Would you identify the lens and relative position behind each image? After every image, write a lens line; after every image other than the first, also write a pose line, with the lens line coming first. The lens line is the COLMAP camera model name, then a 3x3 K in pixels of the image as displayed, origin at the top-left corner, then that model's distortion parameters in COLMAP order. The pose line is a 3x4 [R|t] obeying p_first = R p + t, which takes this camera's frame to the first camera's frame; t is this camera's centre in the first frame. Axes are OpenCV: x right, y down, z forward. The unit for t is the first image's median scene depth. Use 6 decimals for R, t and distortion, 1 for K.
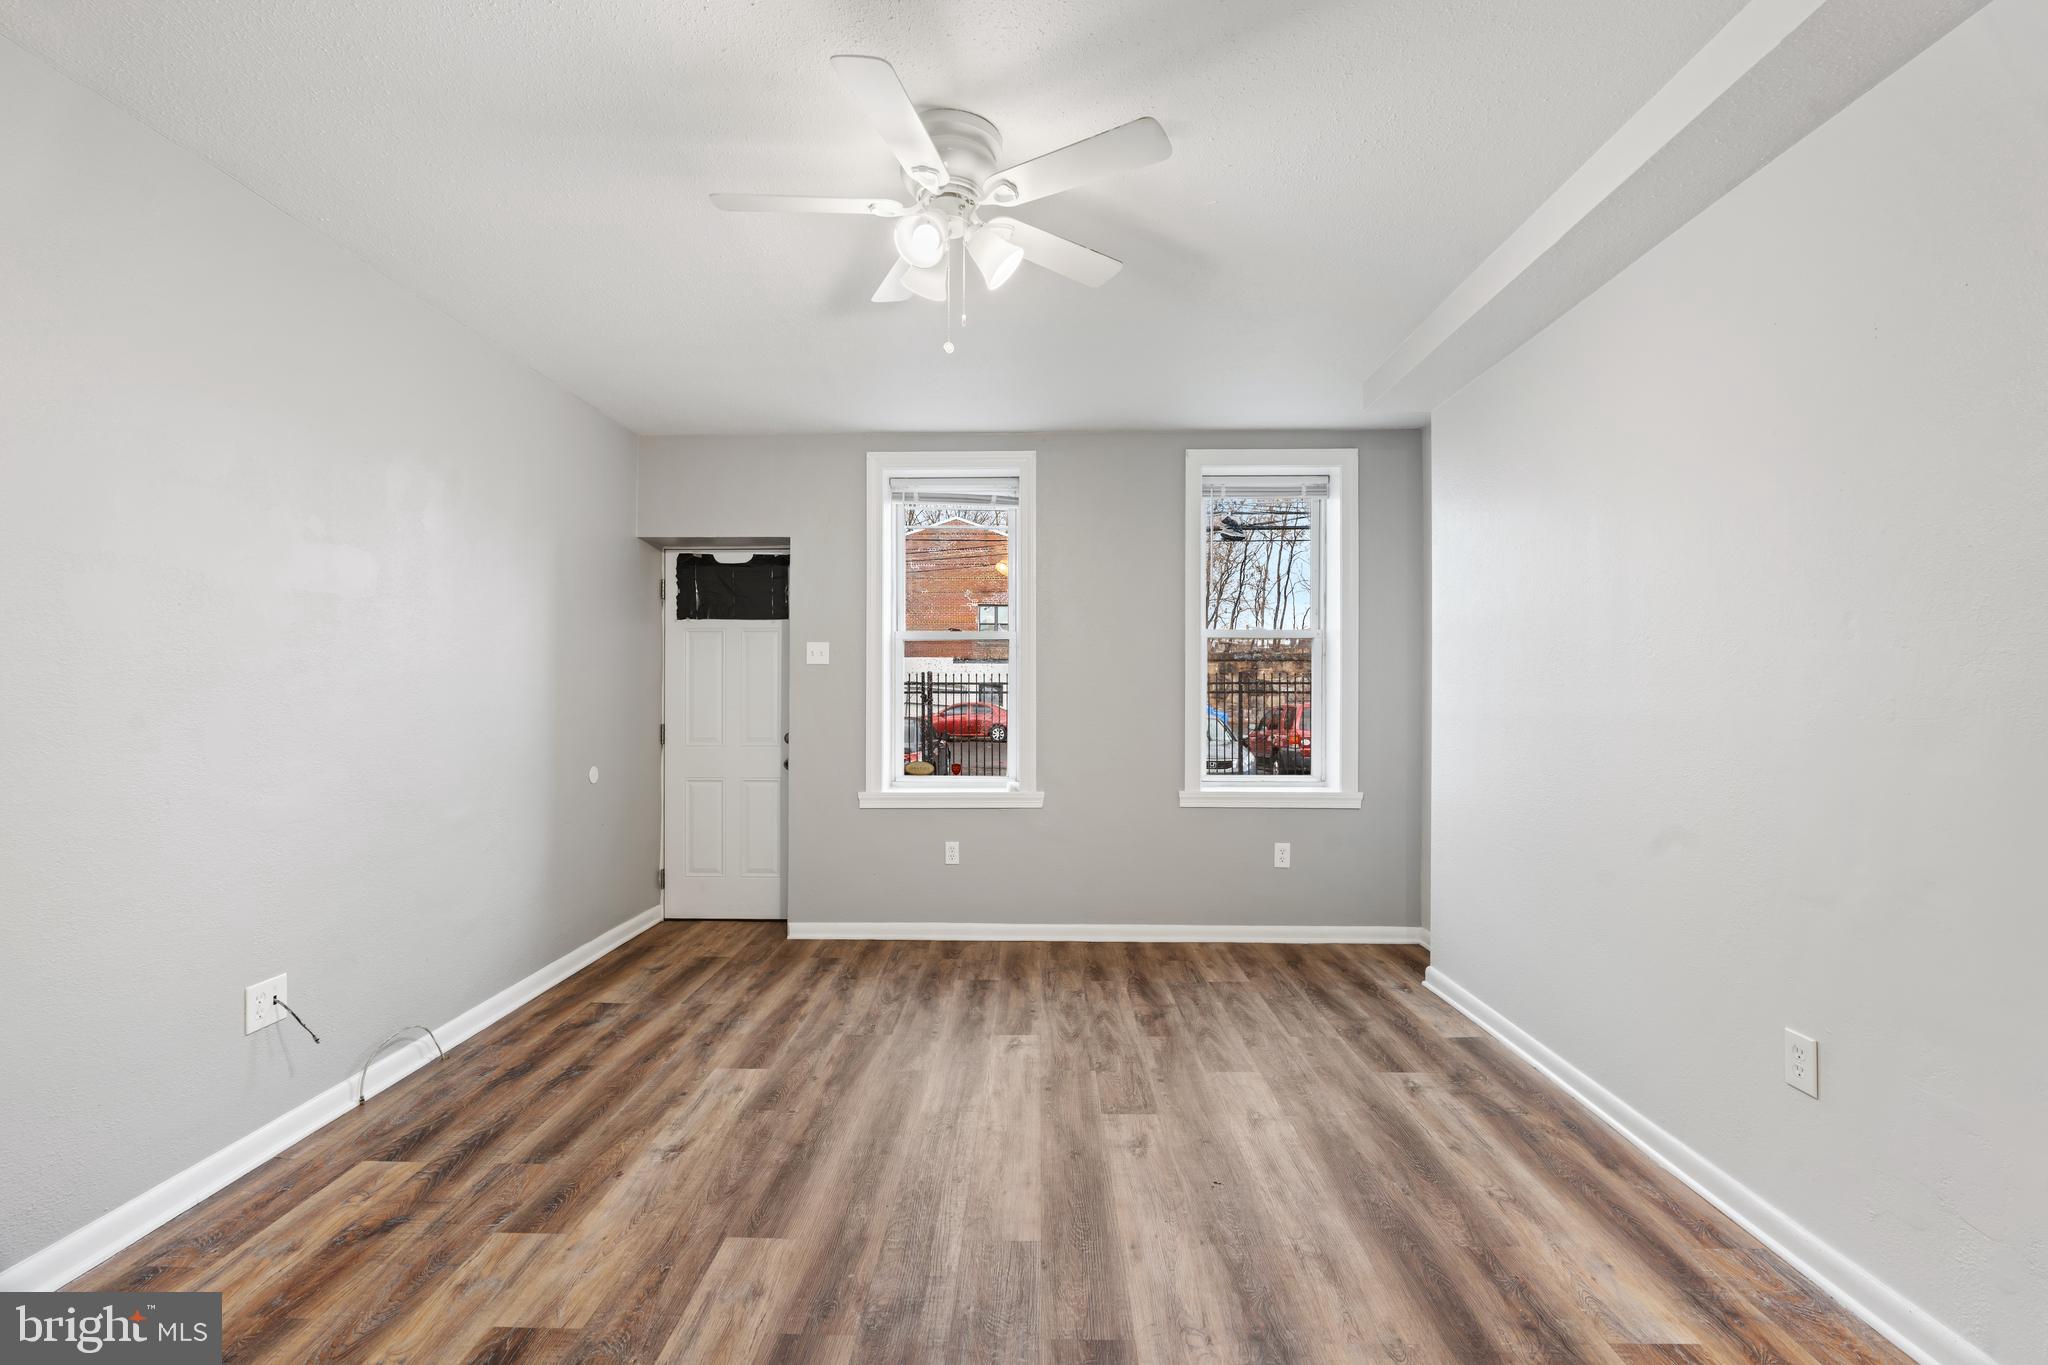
lens RADIAL K [[908.7, 0, 1019.9], [0, 908.7, 689.0], [0, 0, 1]] dist [0.000773, 0.000037]
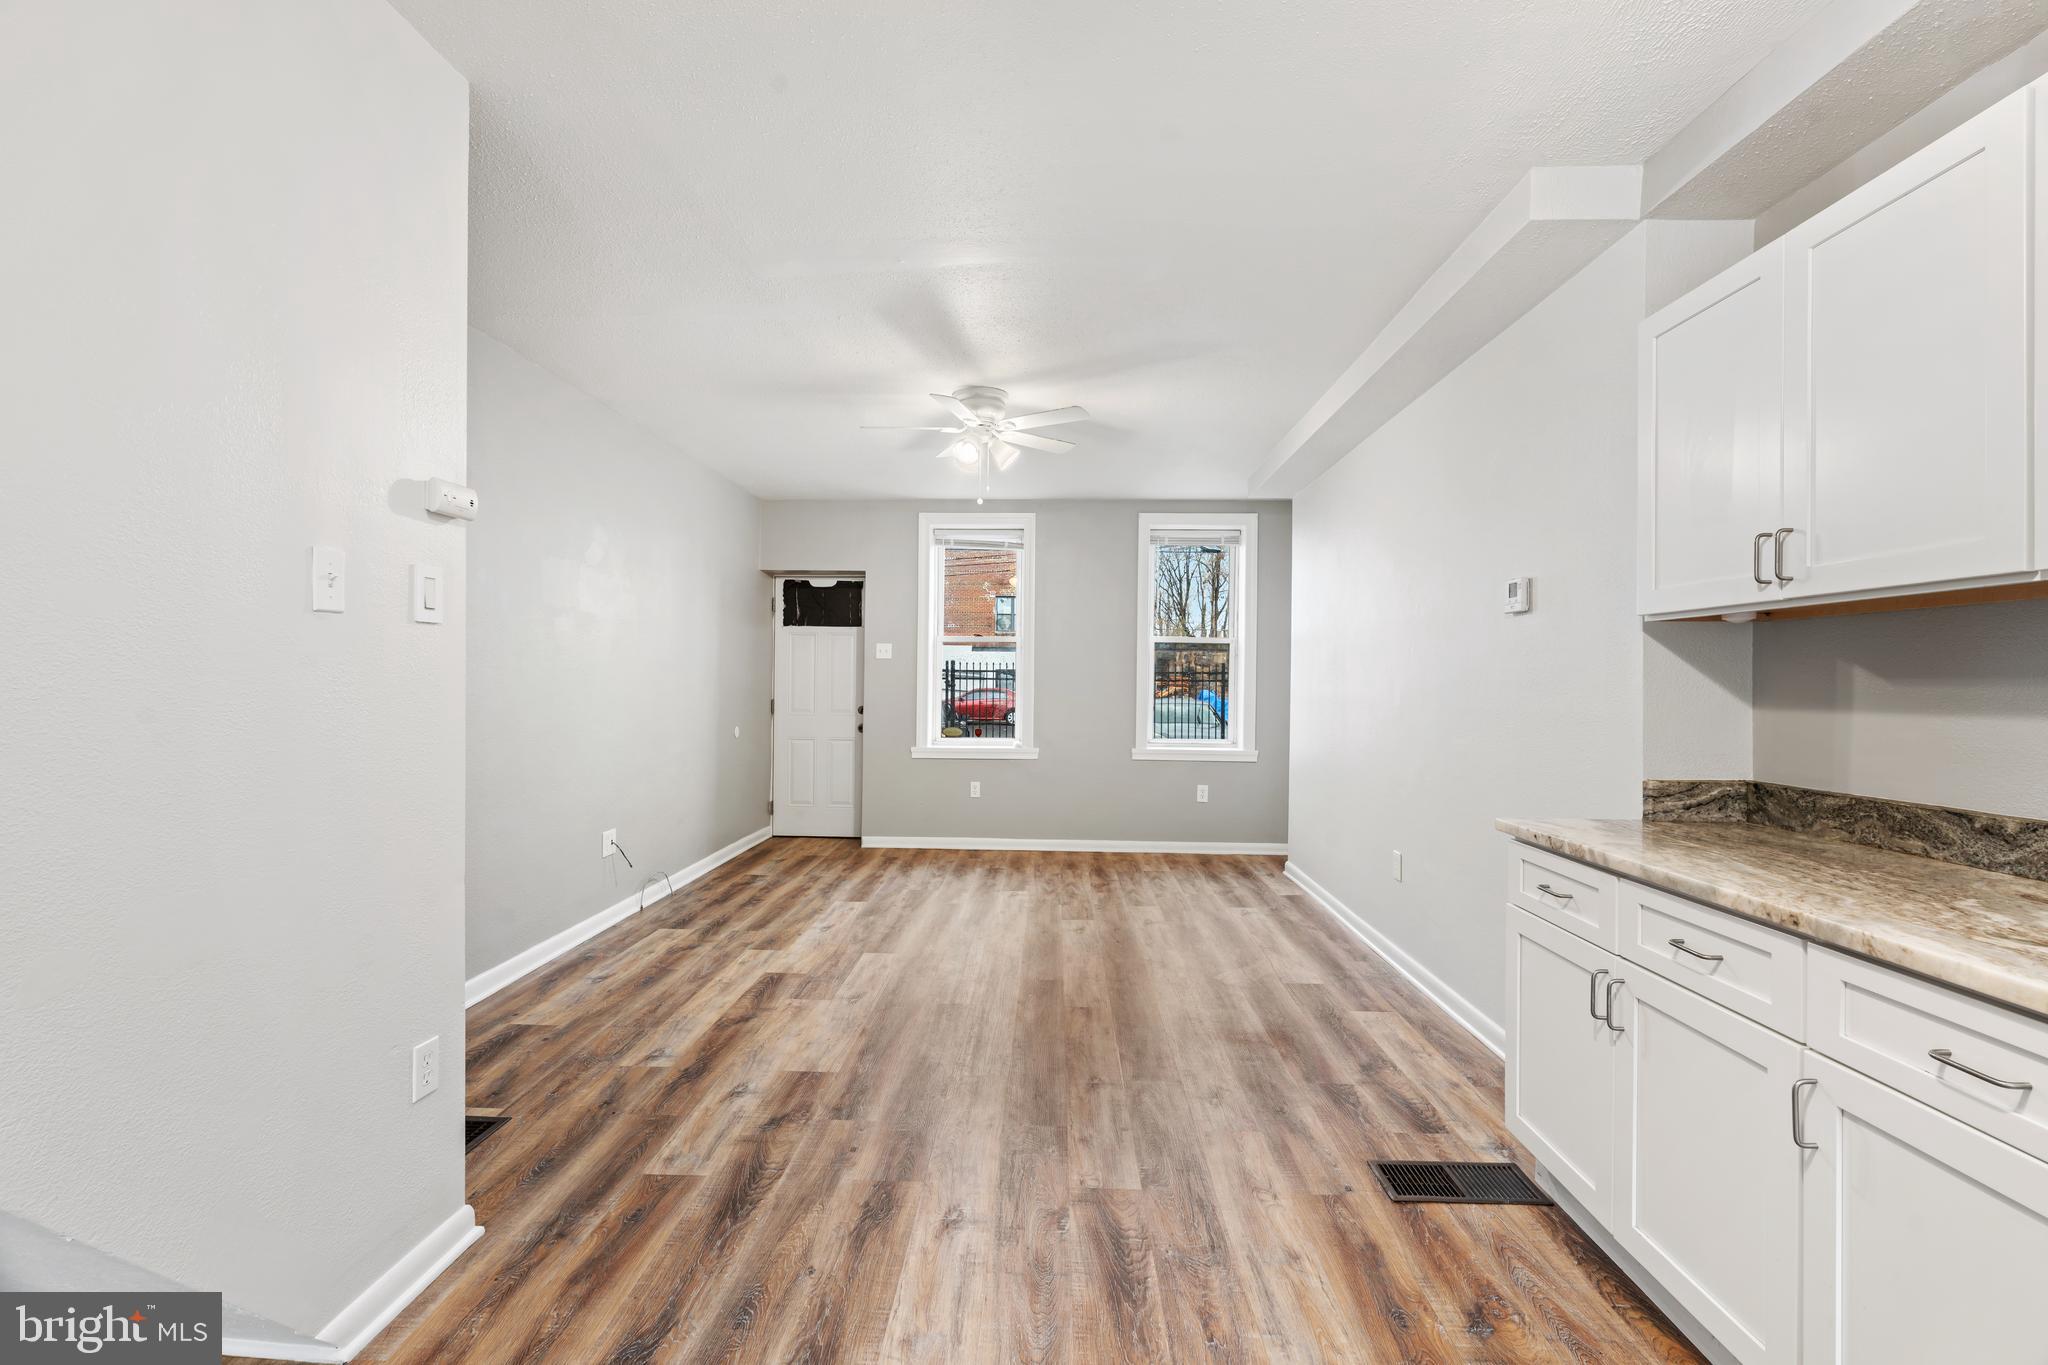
lens RADIAL K [[898.7, 0, 1020.9], [0, 898.7, 677.8], [0, 0, 1]] dist [-0.000291, -0.000603]
pose [[0.999803, 0.009641, -0.017327, 0.022026], [-0.009603, 0.999951, 0.002290, -0.002295], [0.017348, -0.002123, 0.999847, -0.443228]]
